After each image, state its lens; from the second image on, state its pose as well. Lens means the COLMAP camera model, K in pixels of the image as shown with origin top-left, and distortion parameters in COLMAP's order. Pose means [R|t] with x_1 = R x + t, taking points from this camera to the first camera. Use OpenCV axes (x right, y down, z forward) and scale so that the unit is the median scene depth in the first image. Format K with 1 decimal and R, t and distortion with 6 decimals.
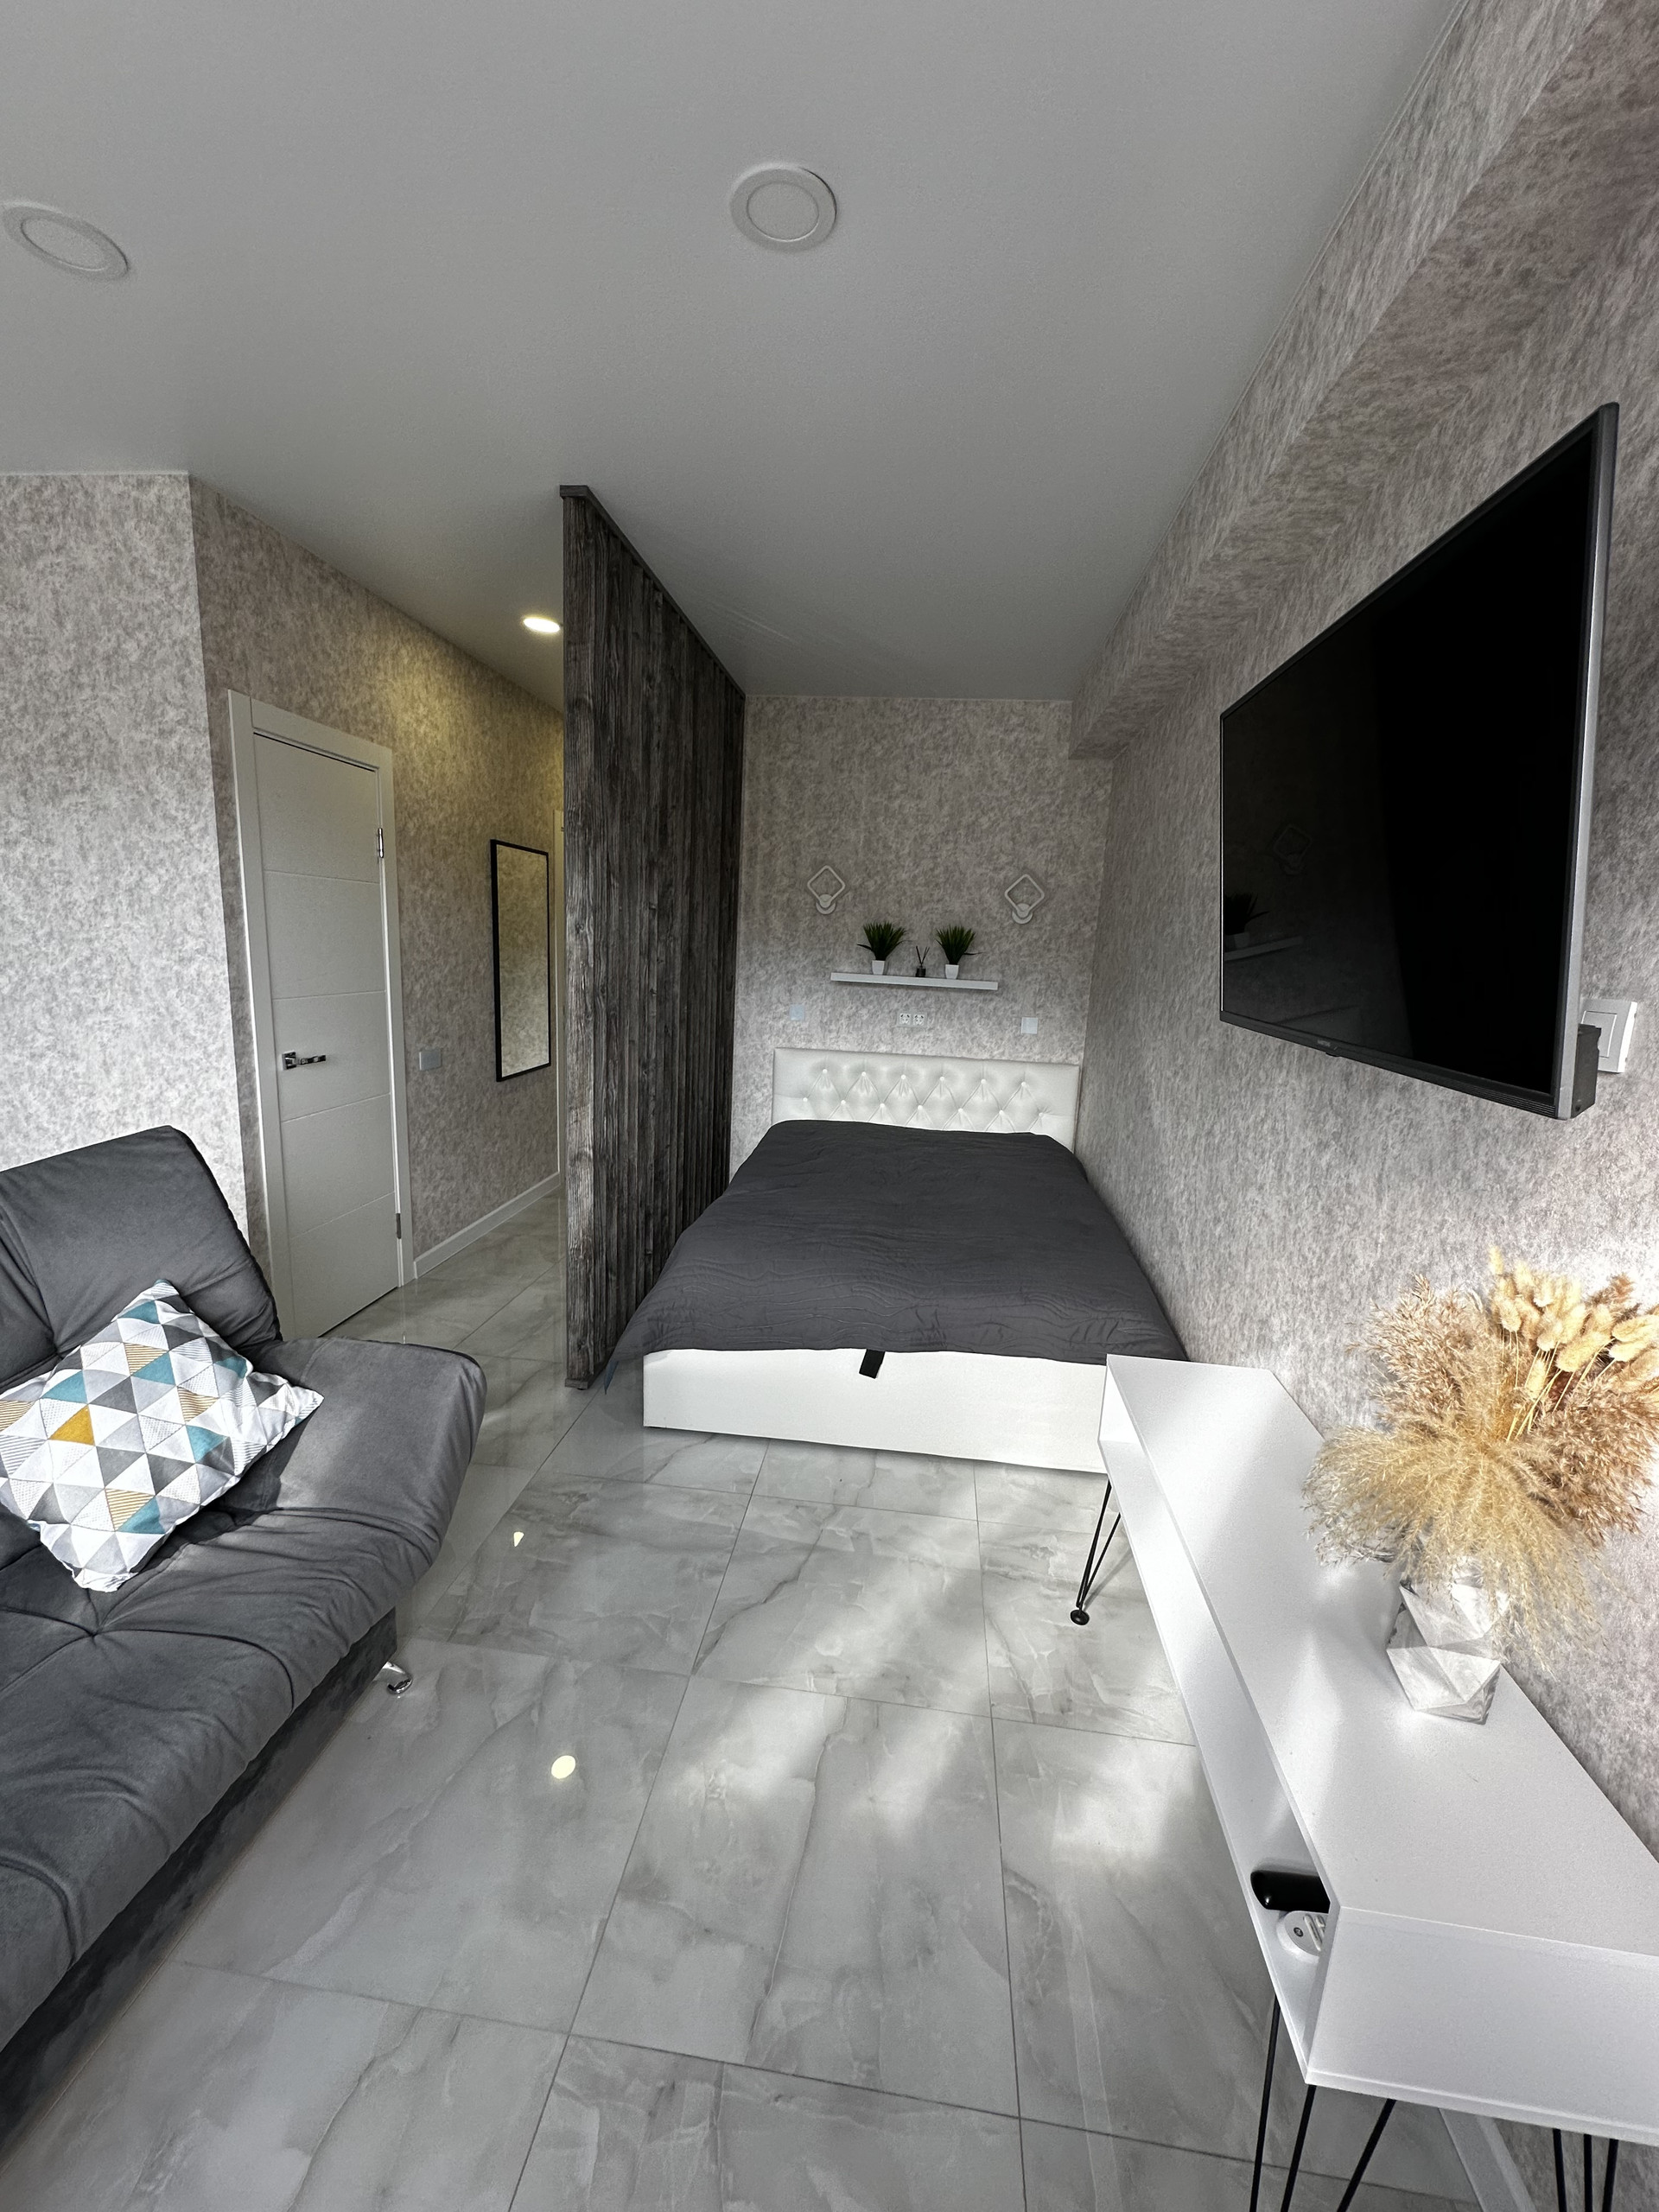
lens RADIAL K [[881.0, 0, 830.4], [0, 881.0, 1109.3], [0, 0, 1]] dist [-0.001953, 0.000423]
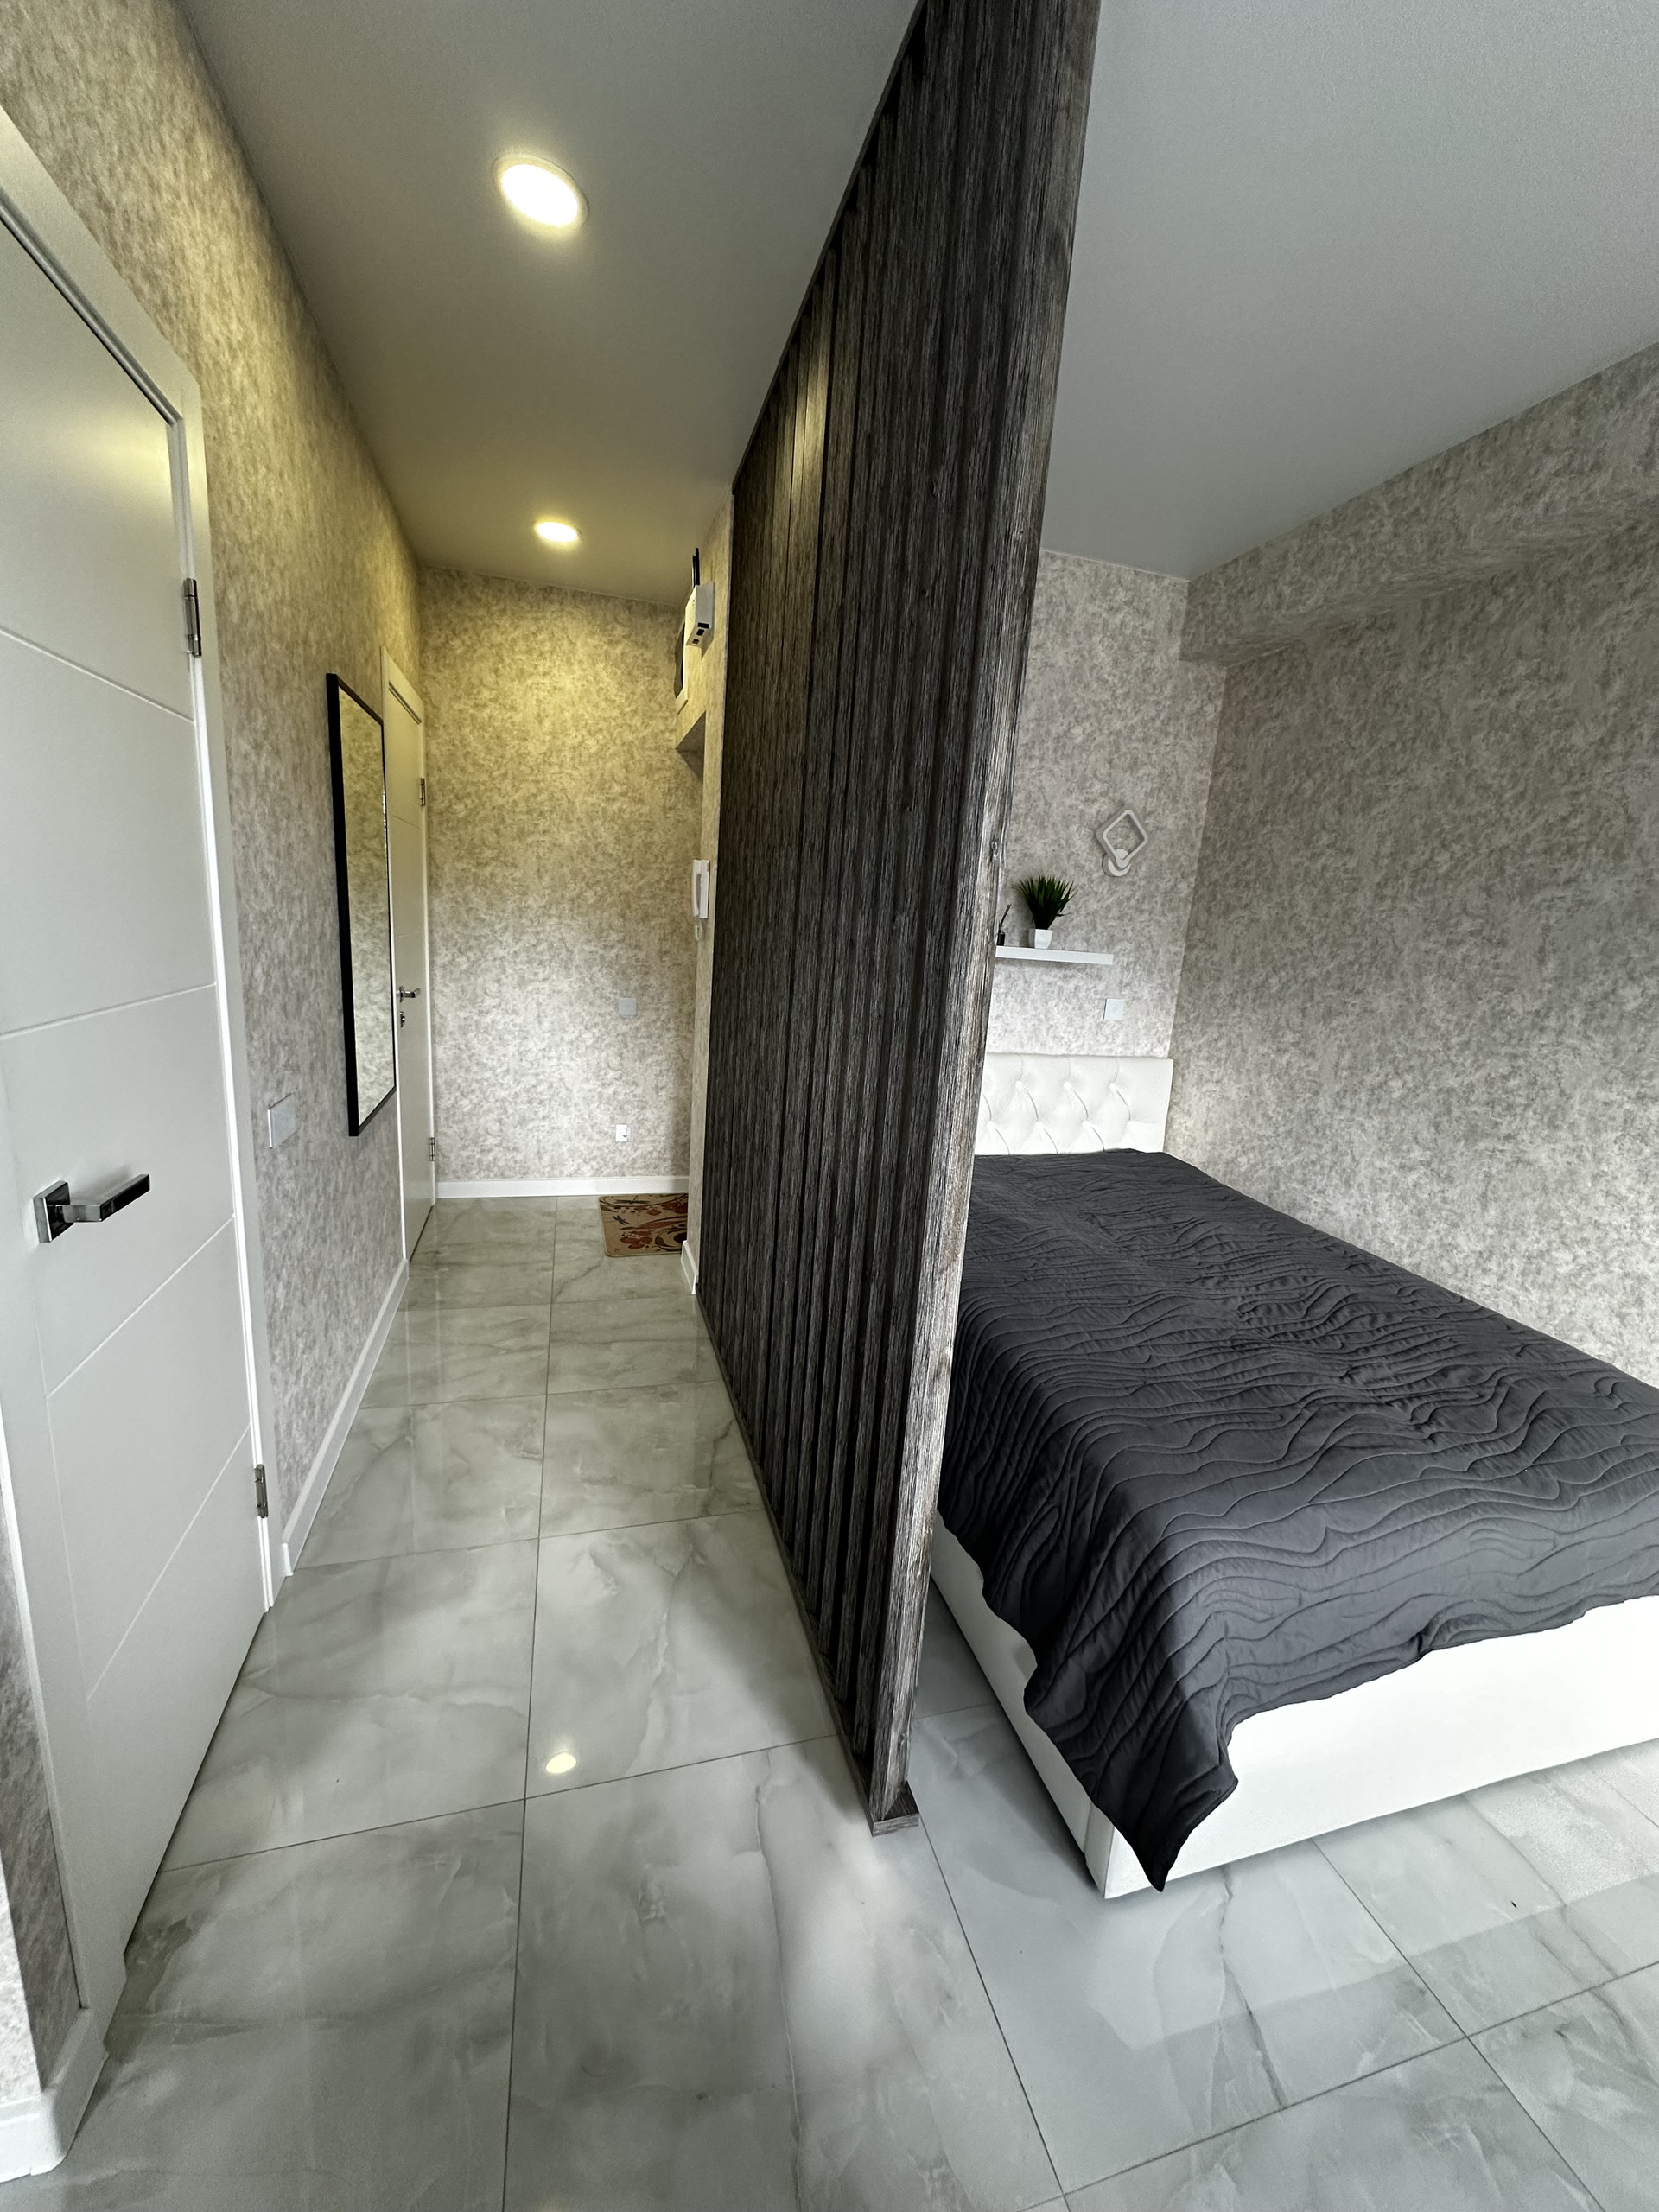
lens RADIAL K [[881.0, 0, 826.1], [0, 881.0, 1107.7], [0, 0, 1]] dist [-0.001953, 0.000423]
pose [[0.921736, -0.065786, 0.382198, -0.319227], [0.046643, 0.997159, 0.059150, -0.068956], [-0.385003, -0.036694, 0.922186, 0.393132]]
